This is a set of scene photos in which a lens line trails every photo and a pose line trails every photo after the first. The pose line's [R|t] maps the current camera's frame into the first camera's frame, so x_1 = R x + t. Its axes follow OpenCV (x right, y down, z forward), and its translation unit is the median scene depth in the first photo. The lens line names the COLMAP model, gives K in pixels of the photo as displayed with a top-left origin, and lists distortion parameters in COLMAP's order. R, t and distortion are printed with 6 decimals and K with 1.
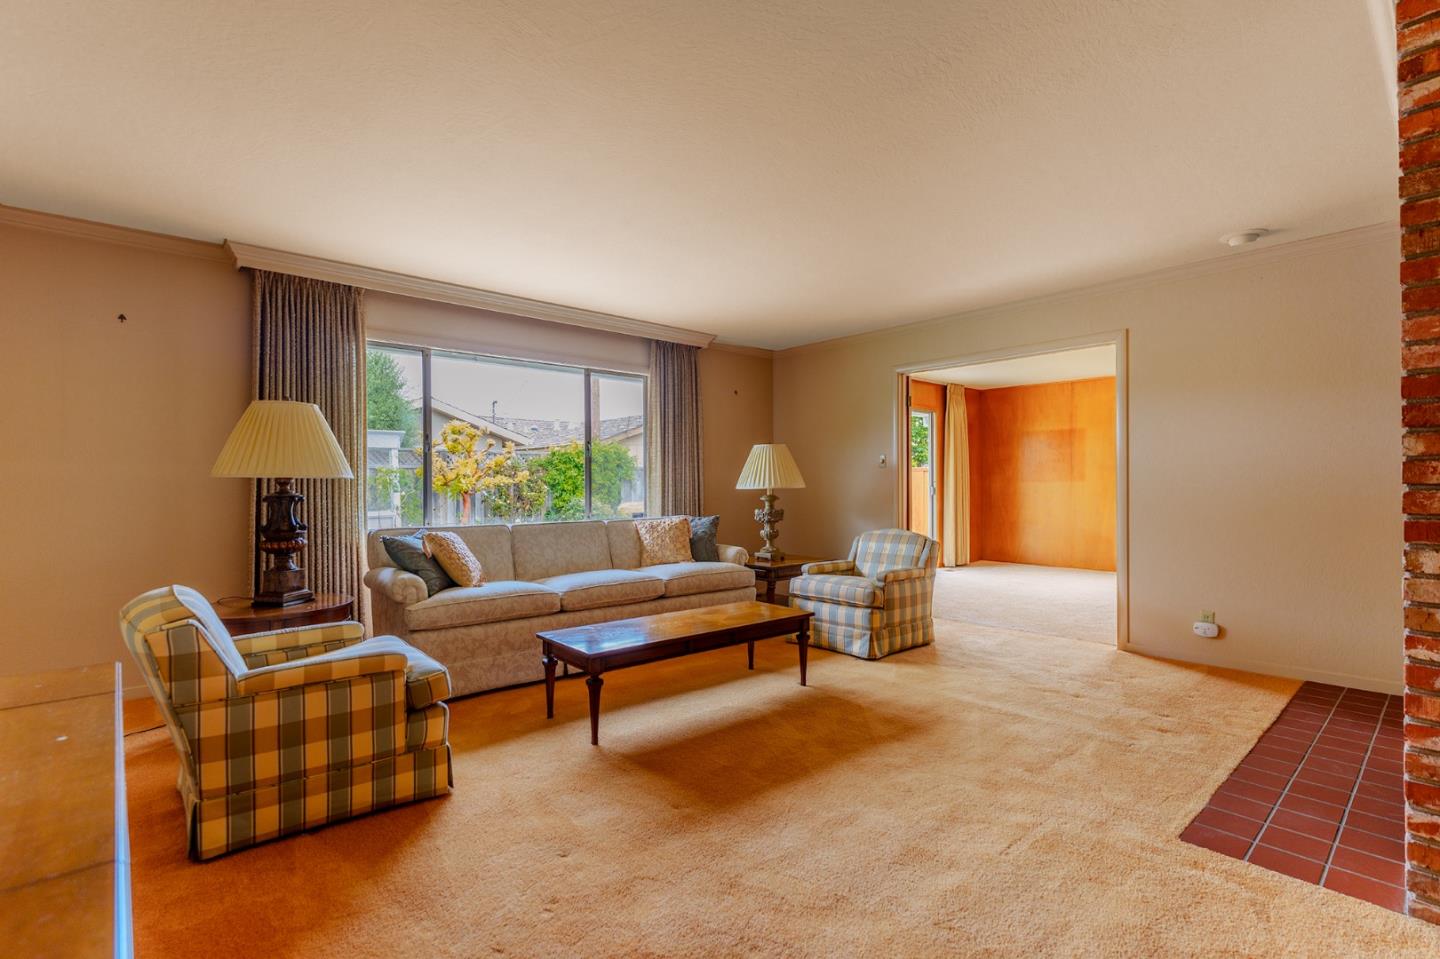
lens RADIAL K [[670.3, 0, 720.0], [0, 670.3, 479.5], [0, 0, 1]] dist [-0.001581, -0.000311]
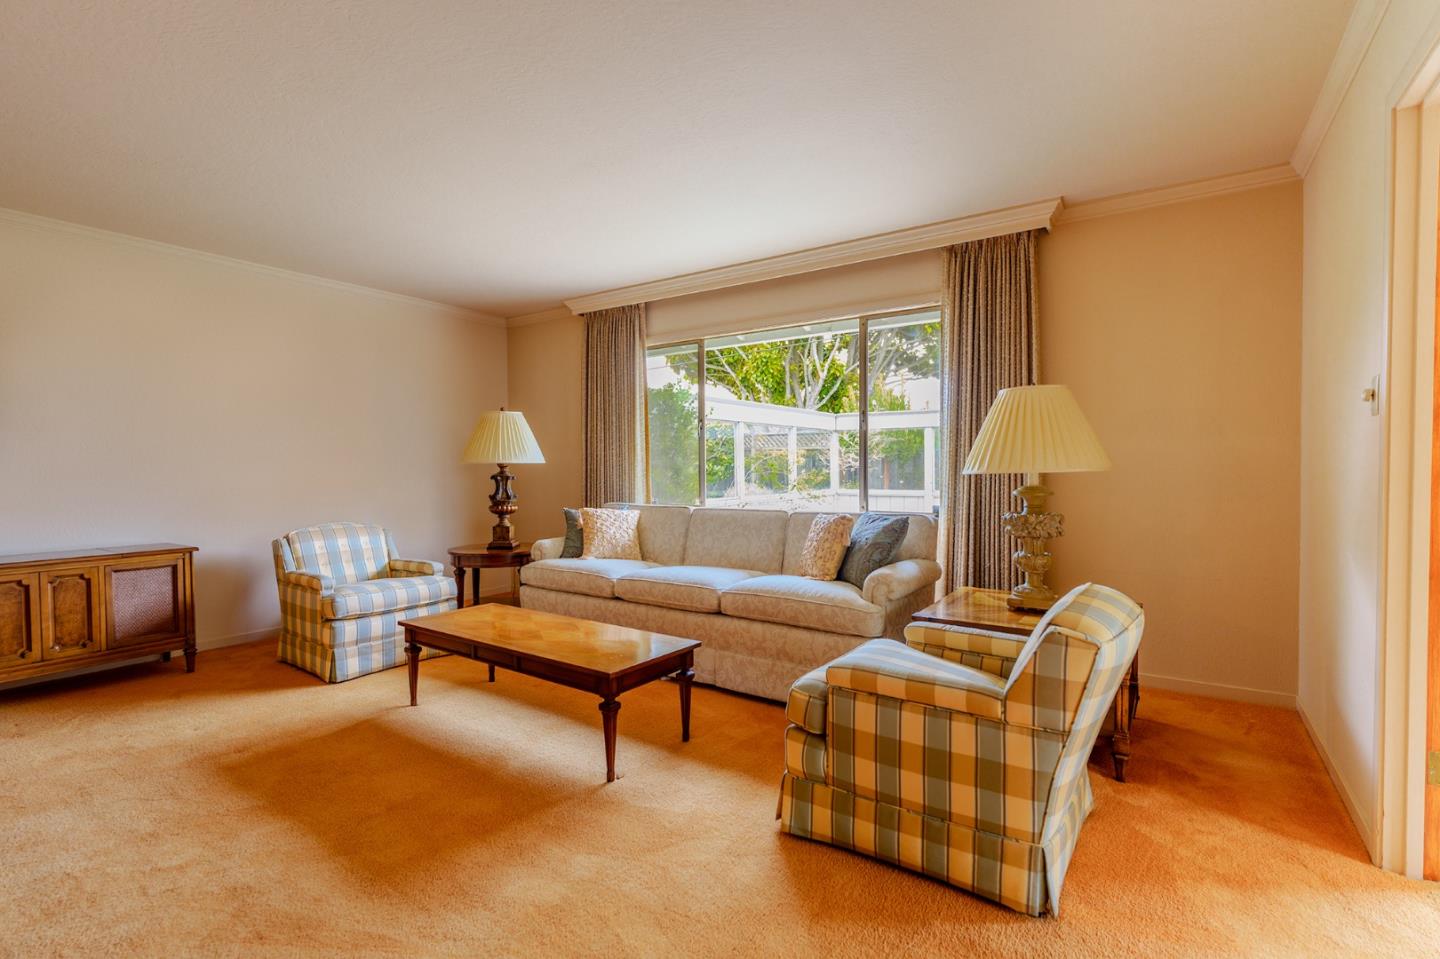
lens RADIAL K [[670.3, 0, 720.0], [0, 670.3, 479.5], [0, 0, 1]] dist [-0.001581, -0.000311]
pose [[0.244414, 0.017357, -0.969516, 0.808238], [0.011223, 0.999722, 0.020727, 0.007523], [0.969606, -0.015947, 0.244151, 1.003449]]
